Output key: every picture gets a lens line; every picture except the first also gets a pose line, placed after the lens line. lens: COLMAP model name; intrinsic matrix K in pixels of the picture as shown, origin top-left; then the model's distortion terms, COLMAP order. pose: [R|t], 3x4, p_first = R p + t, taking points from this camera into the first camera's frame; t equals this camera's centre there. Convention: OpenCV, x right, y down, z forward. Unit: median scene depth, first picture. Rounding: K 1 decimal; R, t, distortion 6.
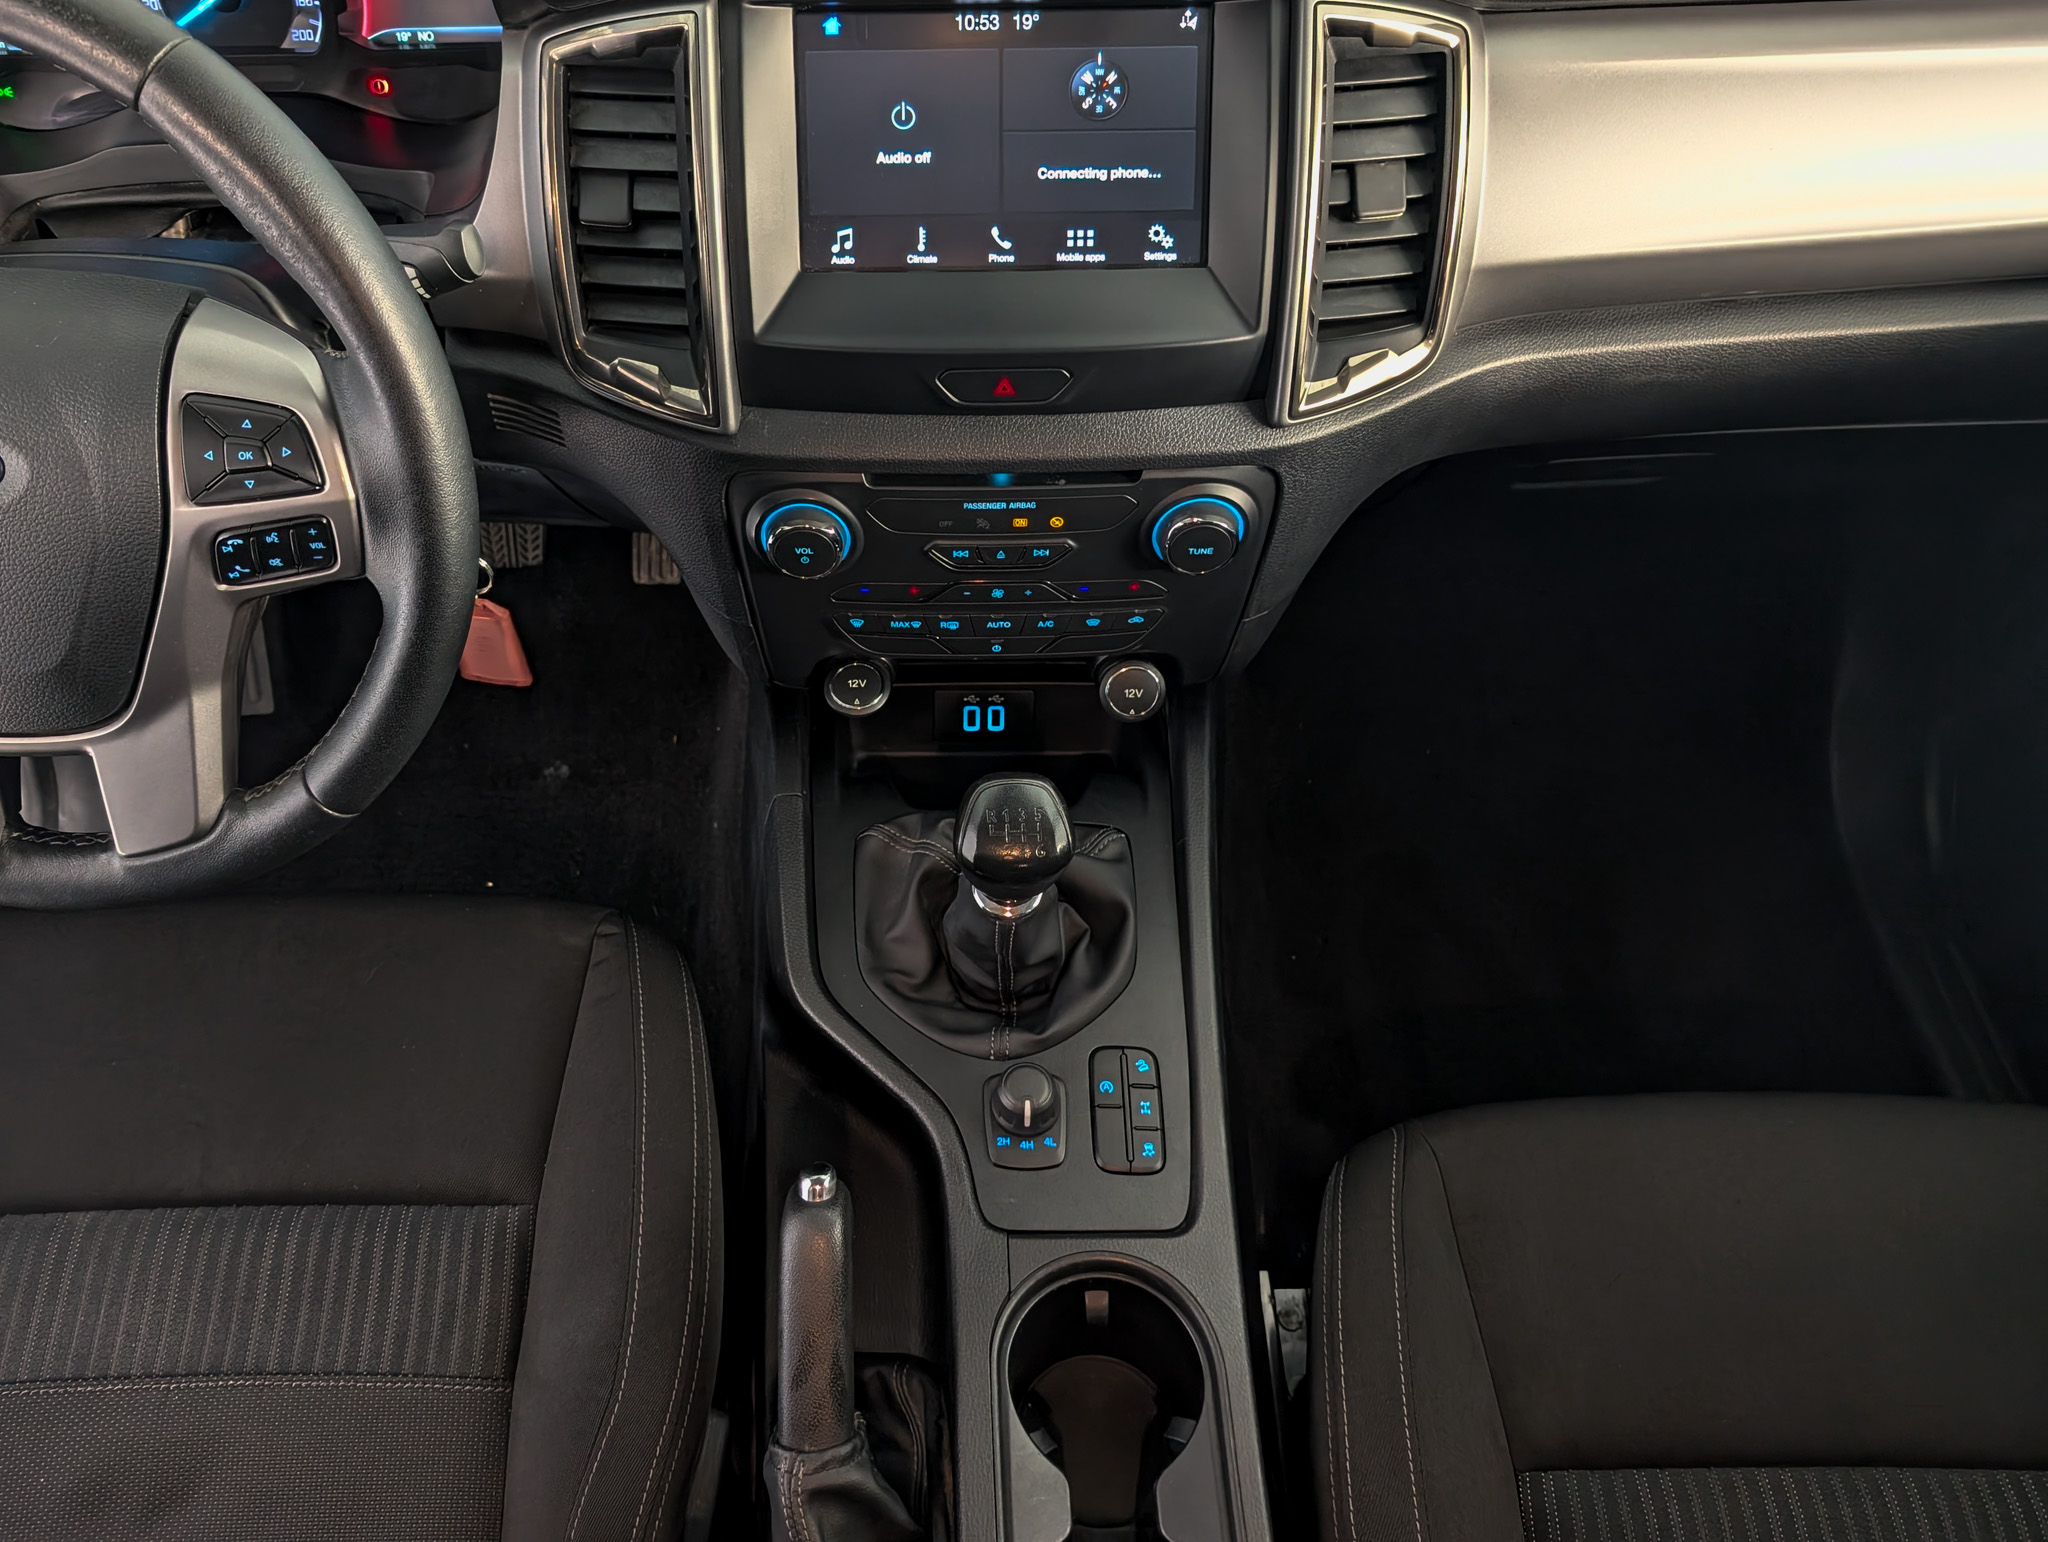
lens RADIAL K [[1674.0, 0, 916.9], [0, 1674.0, 736.0], [0, 0, 1]] dist [0.010977, -0.011929]
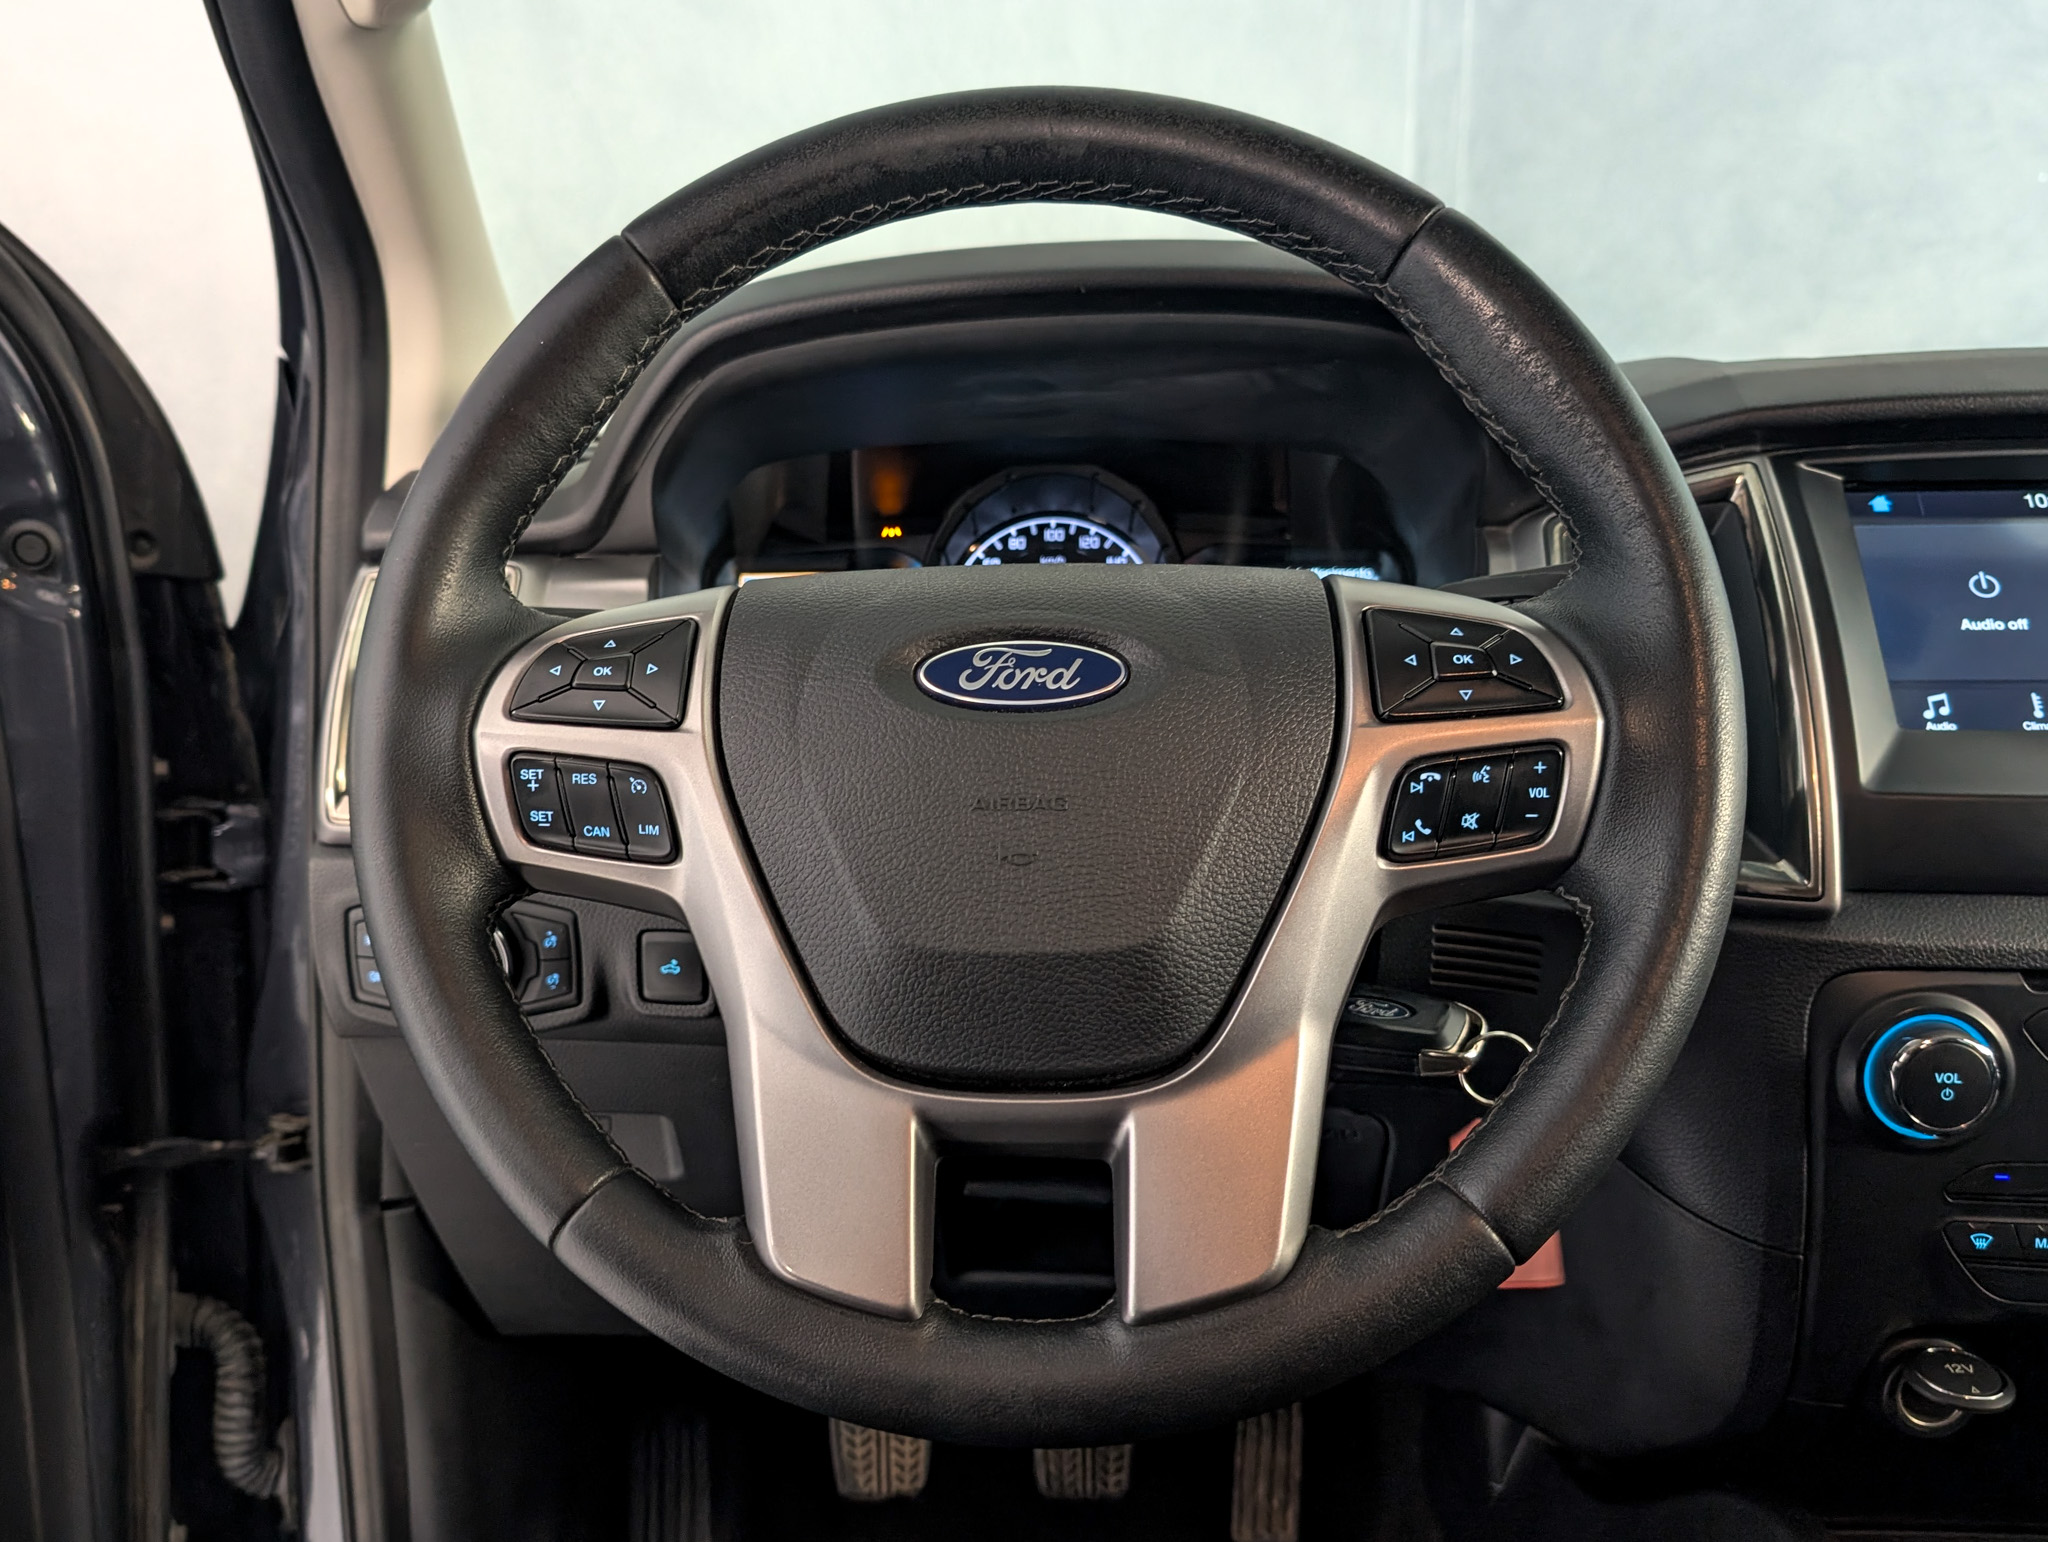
lens RADIAL K [[1819.8, 0, 986.3], [0, 1819.8, 793.3], [0, 0, 1]] dist [-0.009594, 0.021669]
pose [[0.998507, 0.019745, -0.050926, -0.457043], [-0.047830, 0.766320, -0.640676, 0.323406], [0.026375, 0.642156, 0.766120, 0.335579]]
